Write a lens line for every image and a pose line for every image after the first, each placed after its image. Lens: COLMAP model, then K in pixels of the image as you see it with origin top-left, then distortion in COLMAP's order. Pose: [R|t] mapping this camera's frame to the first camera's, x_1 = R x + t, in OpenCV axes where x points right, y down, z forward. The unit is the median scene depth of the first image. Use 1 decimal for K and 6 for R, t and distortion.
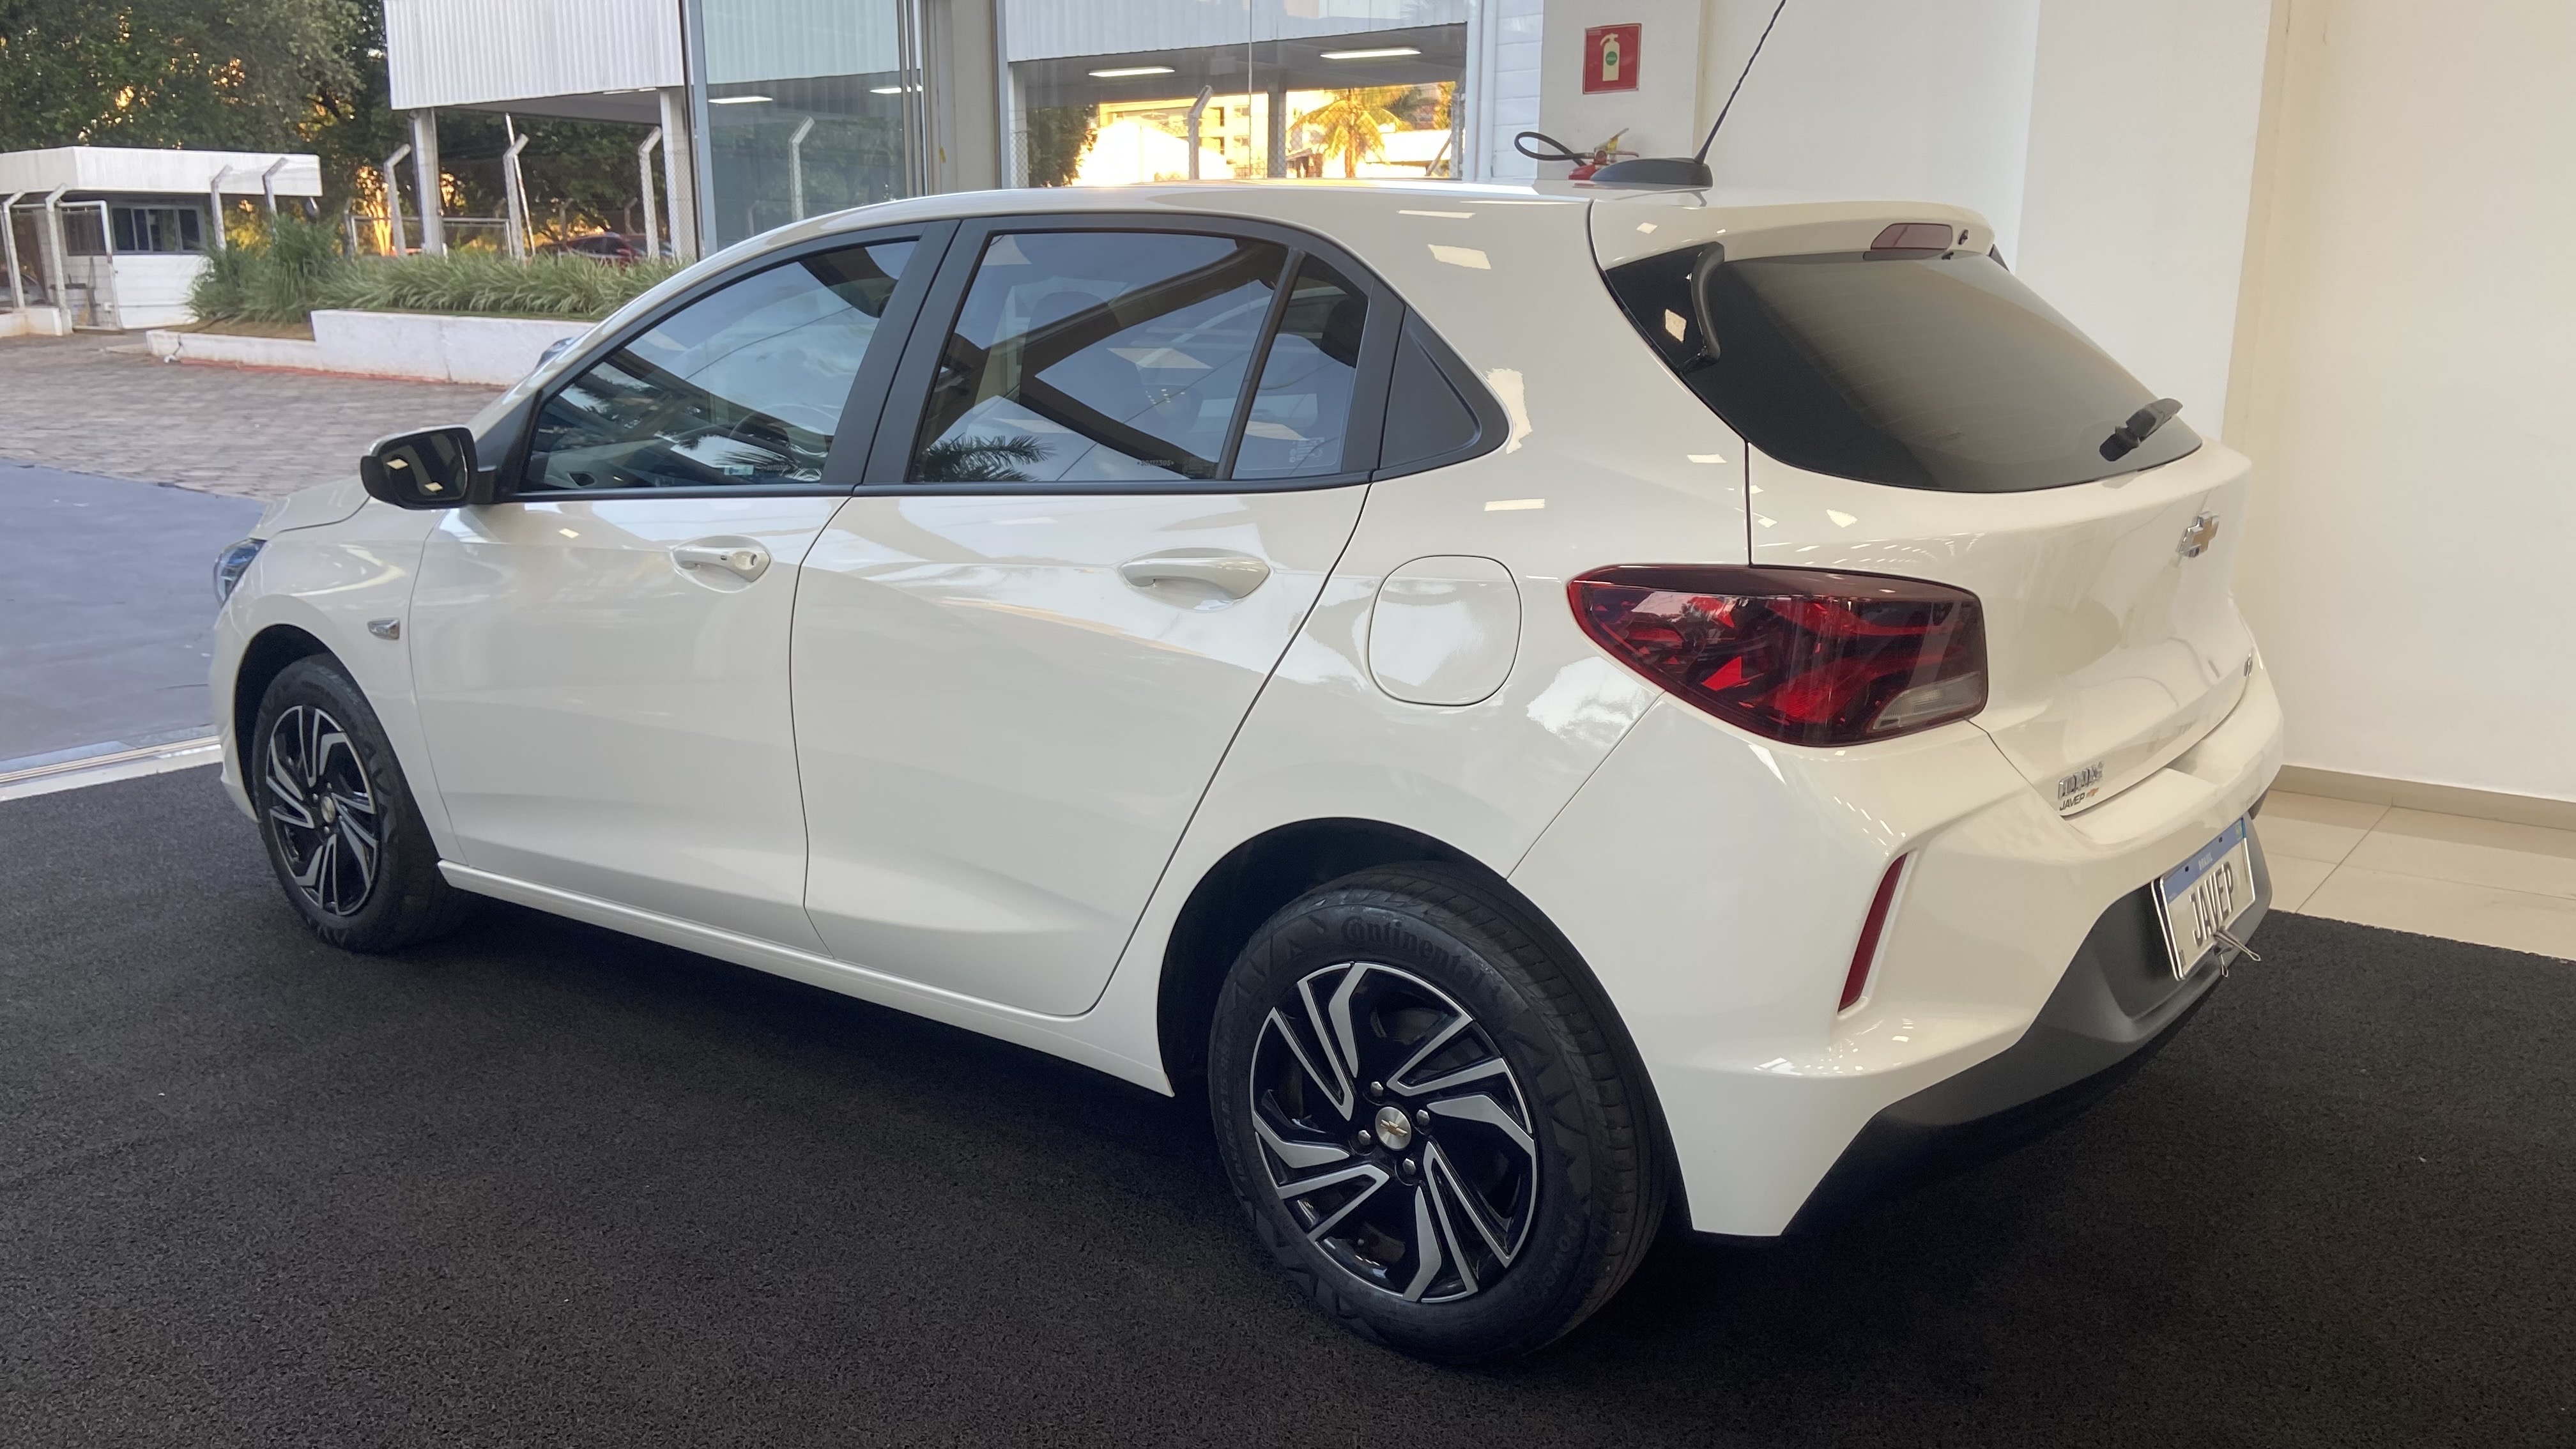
lens RADIAL K [[2017.2, 0, 1288.0], [0, 2017.2, 724.5], [0, 0, 1]] dist [0.123120, -0.183935]
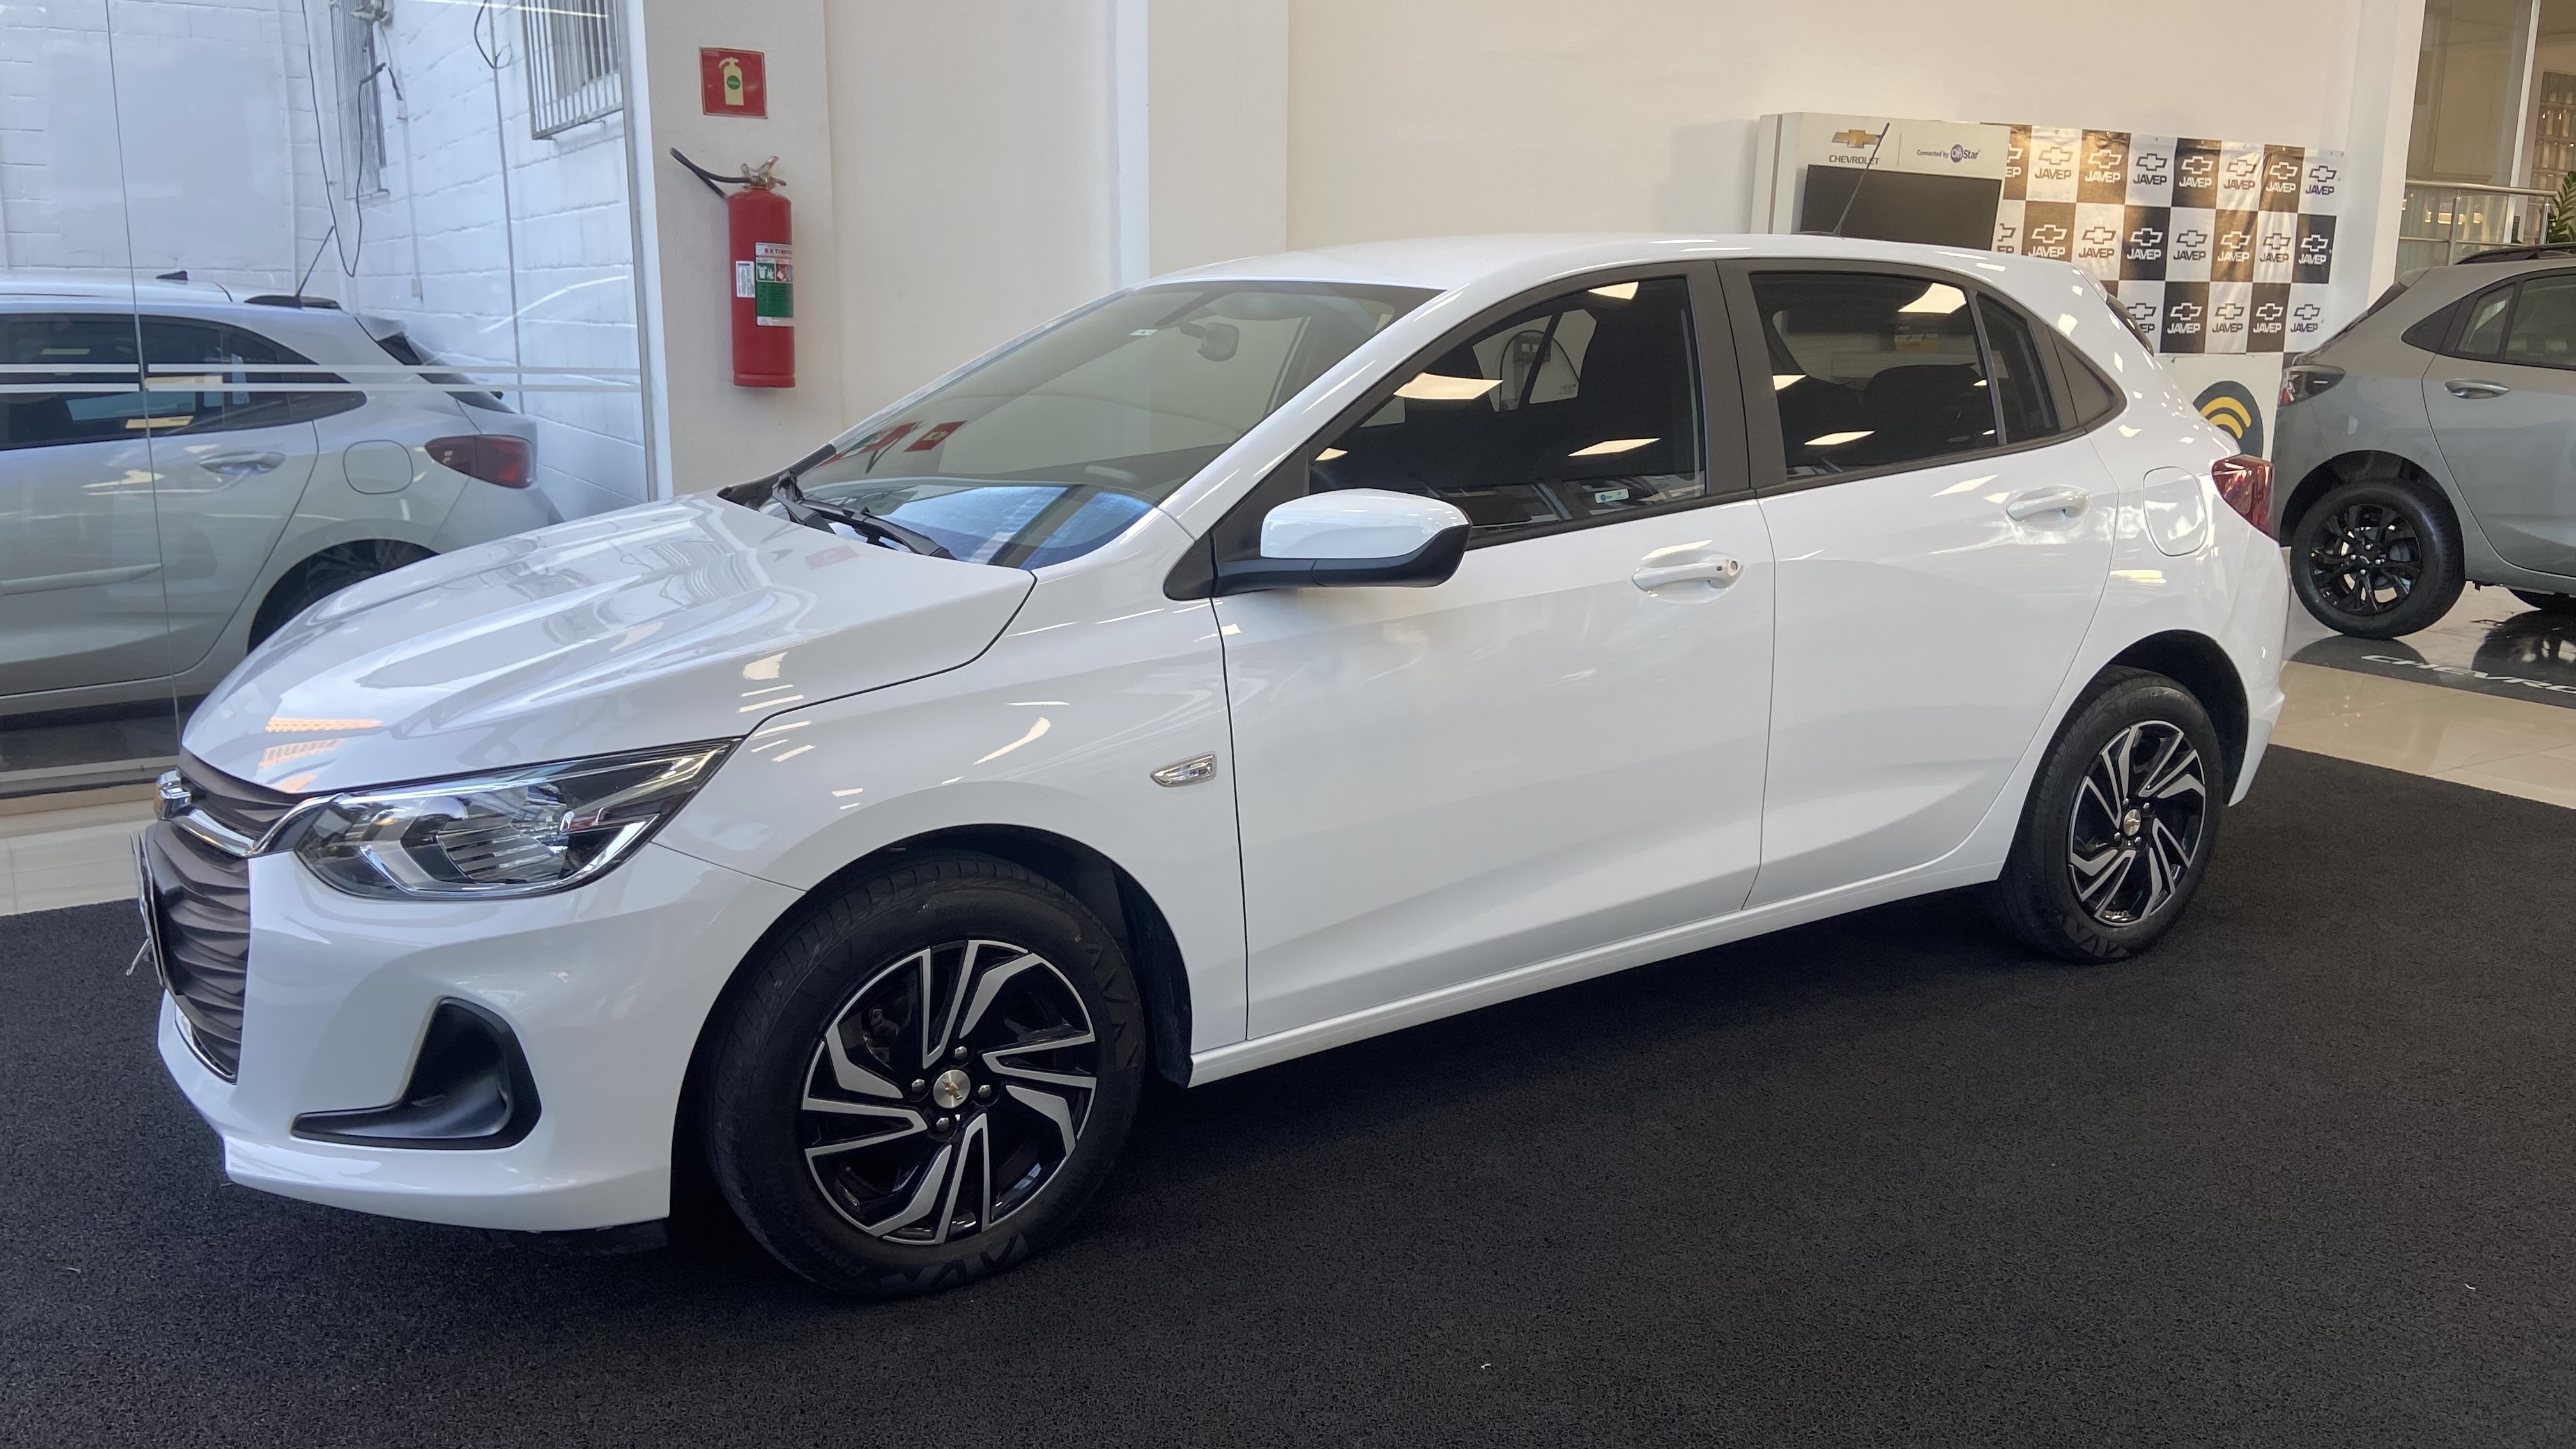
lens RADIAL K [[2017.2, 0, 1288.0], [0, 2017.2, 724.5], [0, 0, 1]] dist [0.123120, -0.183935]
pose [[0.312586, -0.189986, 0.930696, -1.072971], [0.197754, 0.971342, 0.131865, -0.148542], [-0.929077, 0.142830, 0.341198, 0.664587]]
